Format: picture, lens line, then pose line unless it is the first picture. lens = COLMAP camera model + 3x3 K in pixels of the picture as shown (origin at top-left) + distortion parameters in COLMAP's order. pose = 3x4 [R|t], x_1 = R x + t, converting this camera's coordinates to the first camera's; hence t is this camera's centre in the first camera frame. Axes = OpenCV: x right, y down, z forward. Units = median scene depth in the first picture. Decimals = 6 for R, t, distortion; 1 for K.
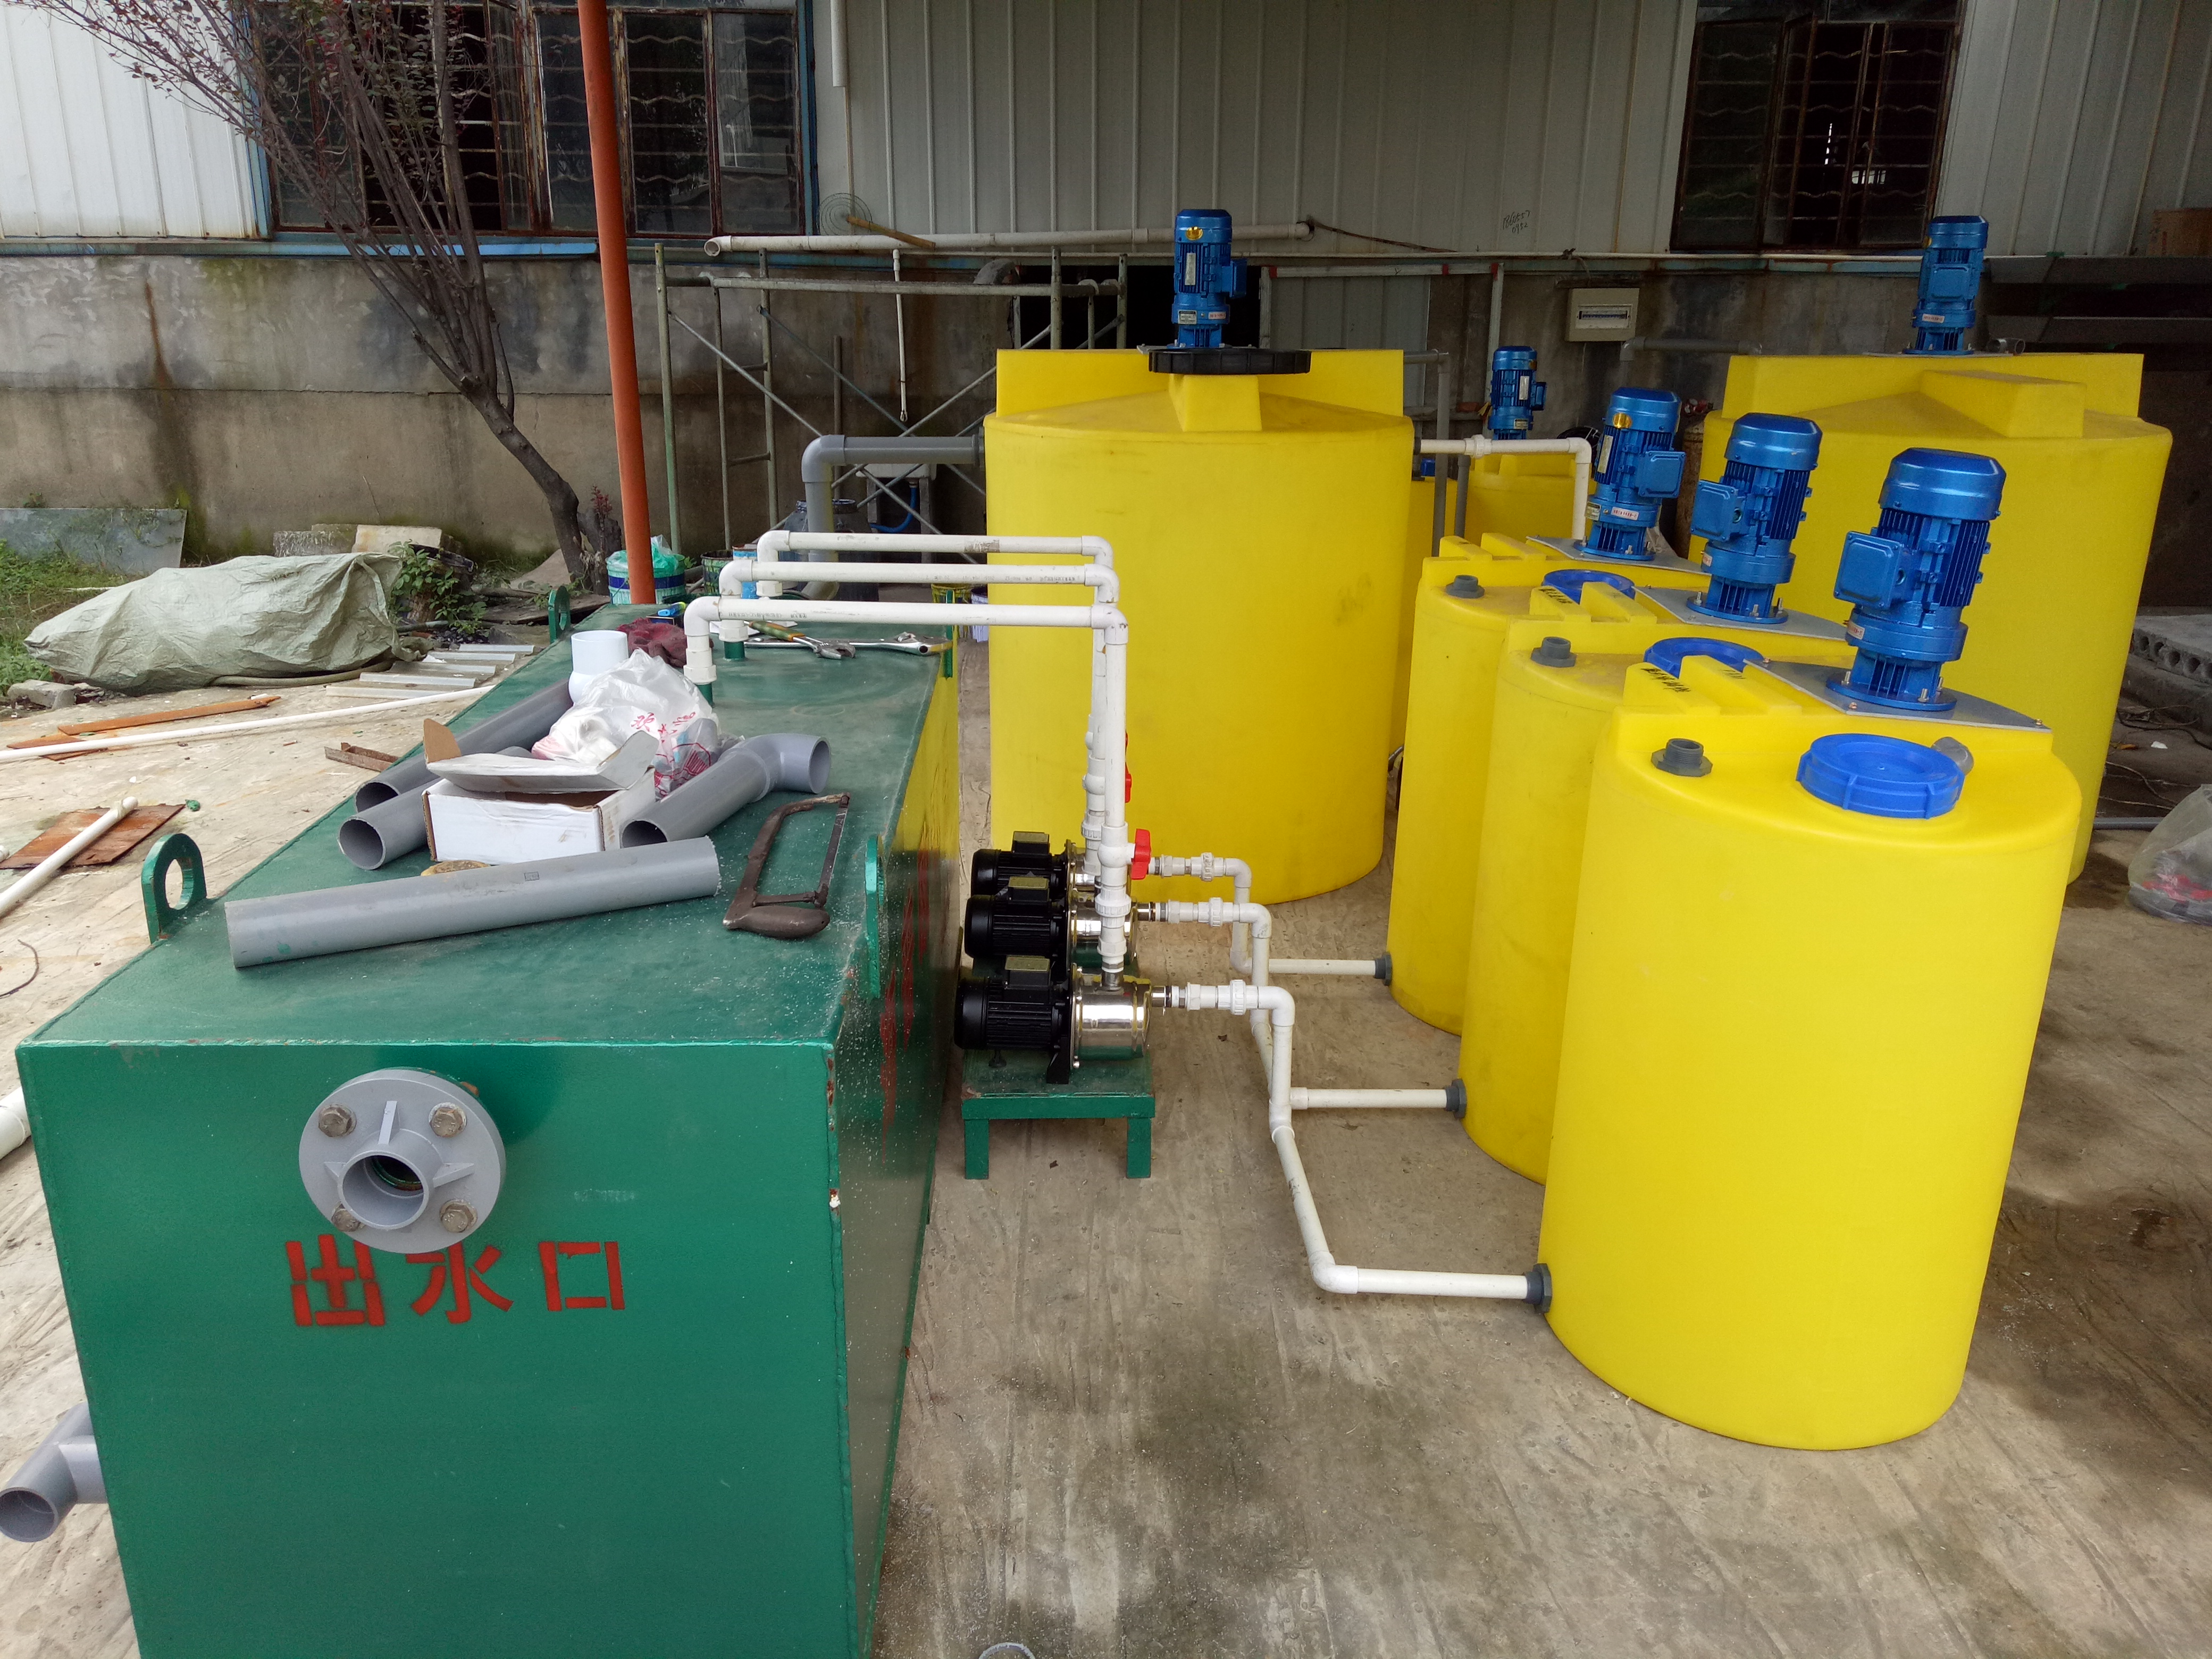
lens RADIAL K [[1660.9, 0, 1092.5], [0, 1660.9, 831.3], [0, 0, 1]] dist [0.035628, -0.036753]
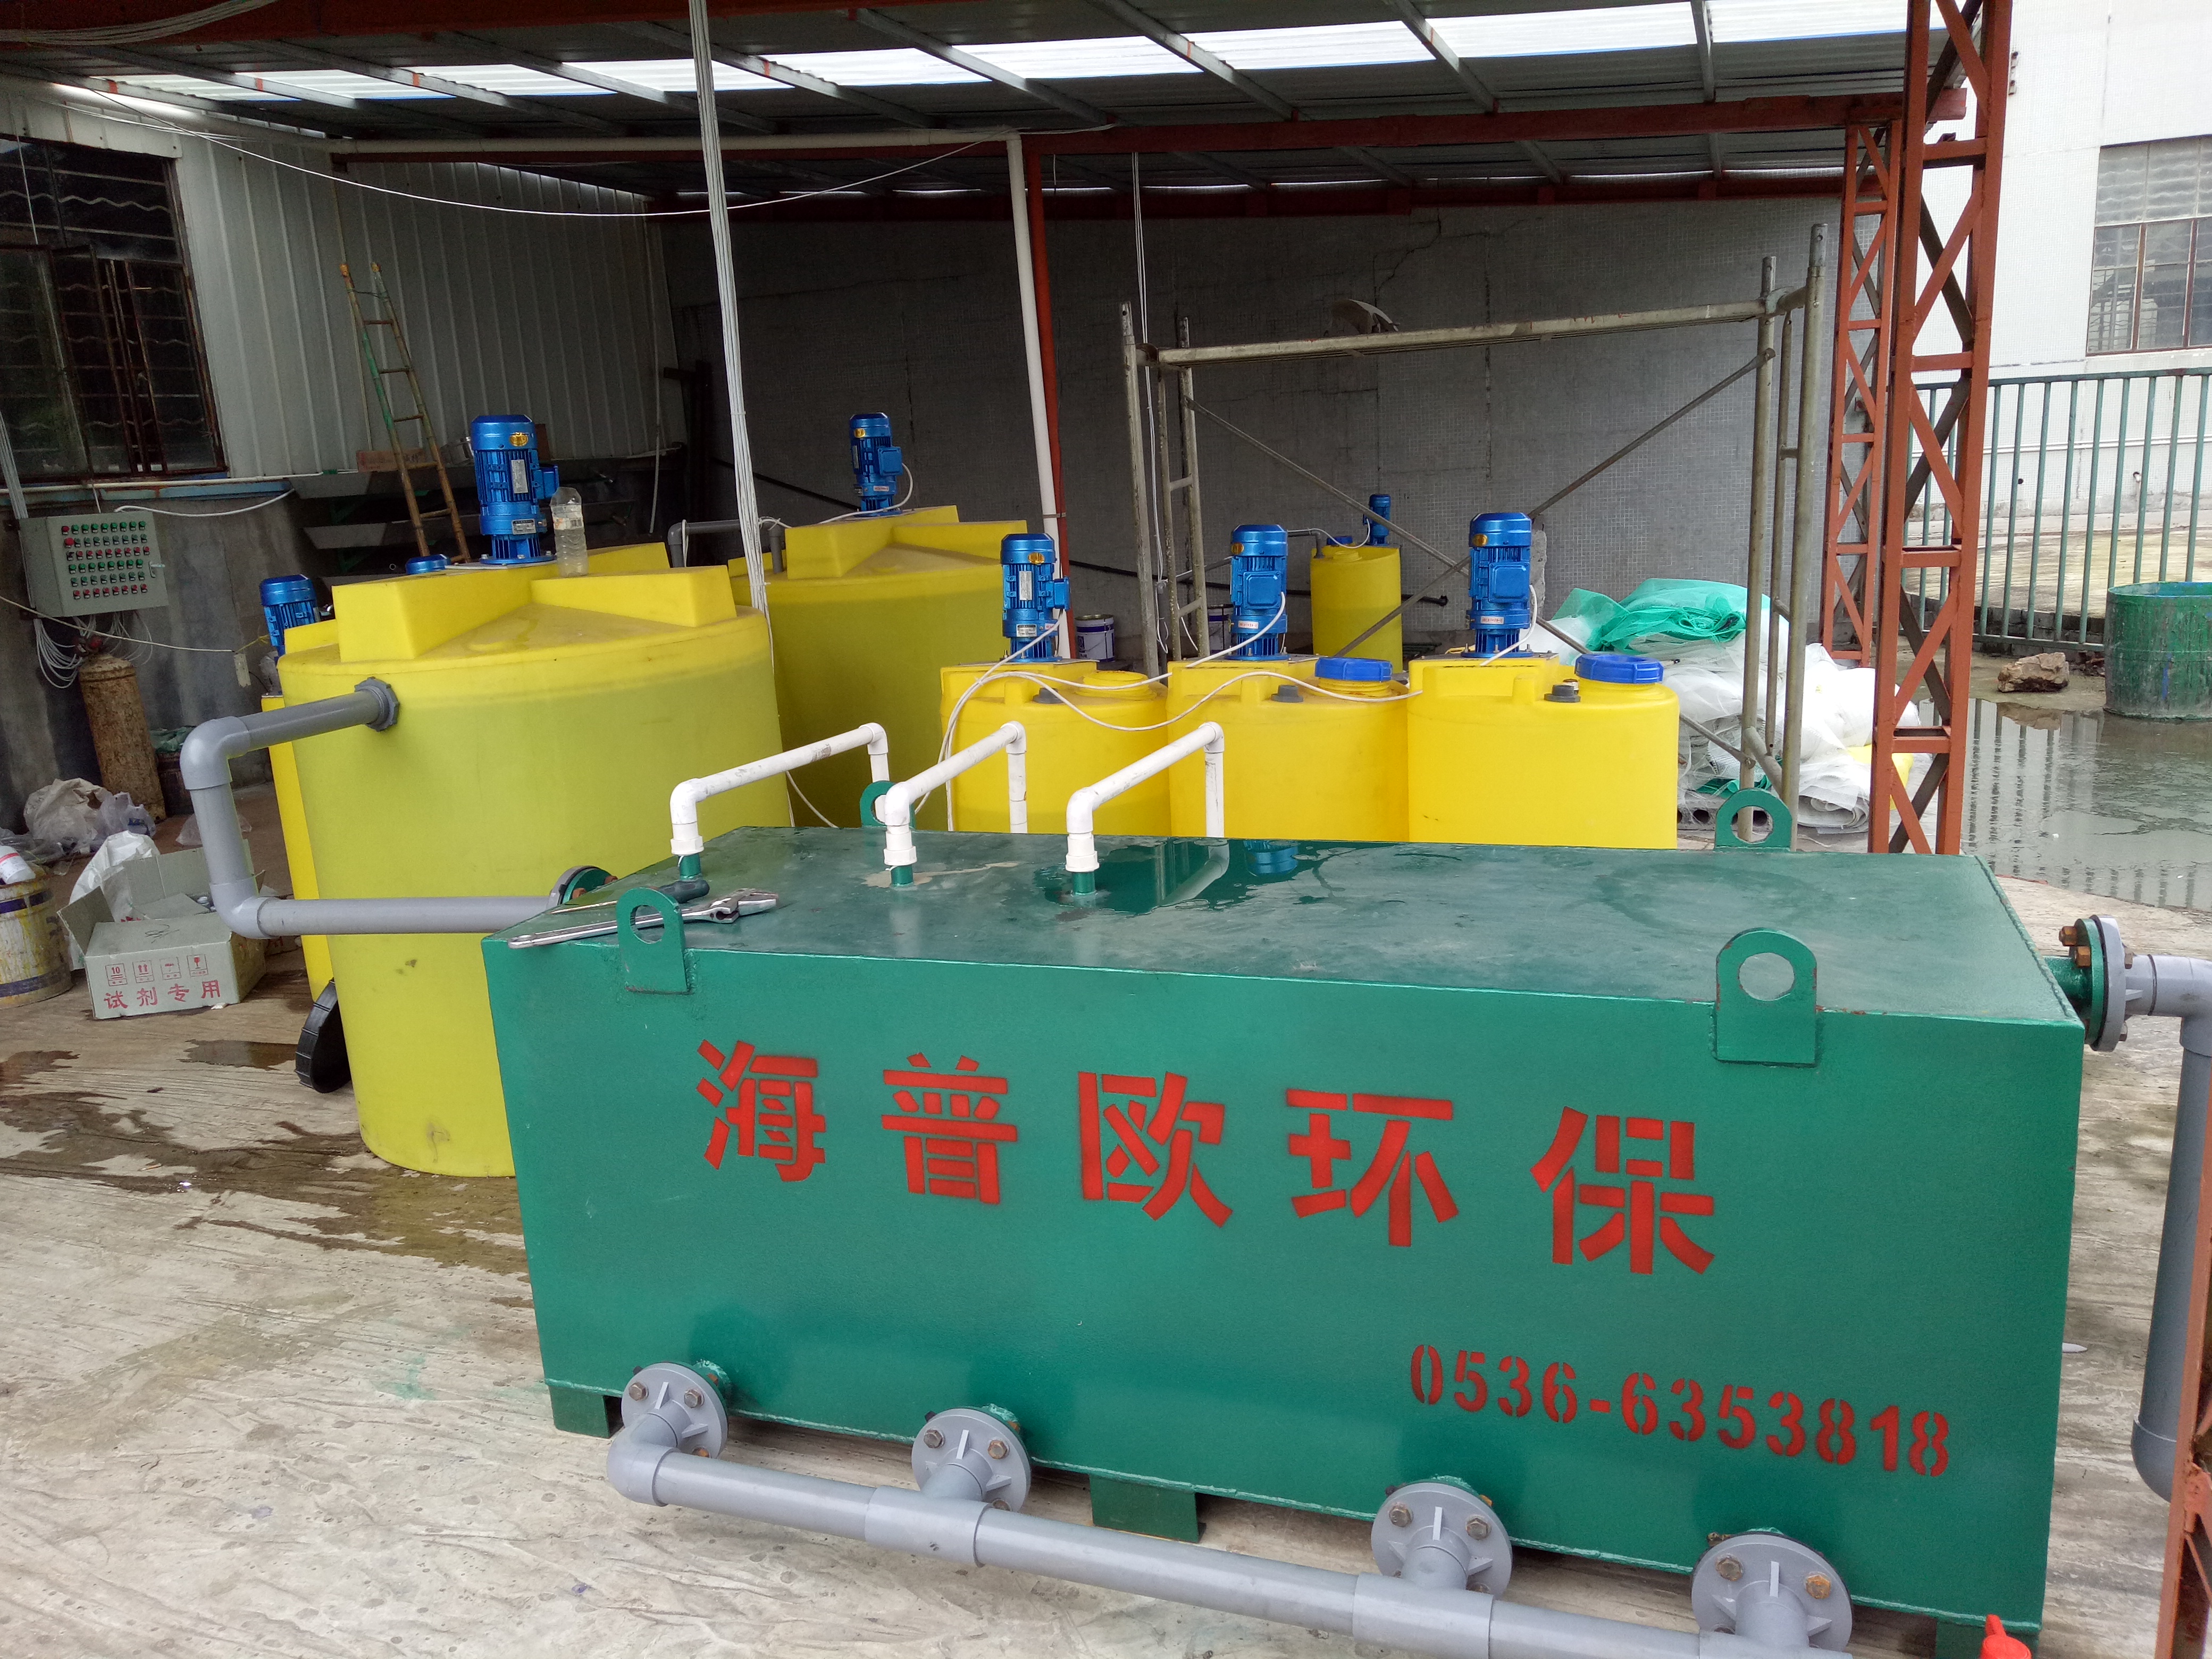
lens RADIAL K [[1660.9, 0, 1098.5], [0, 1660.9, 819.9], [0, 0, 1]] dist [0.035628, -0.036753]
pose [[0.367256, -0.235283, 0.899870, -0.413771], [0.357482, 0.928872, 0.096970, -0.078969], [-0.858679, 0.286074, 0.425243, 0.225531]]
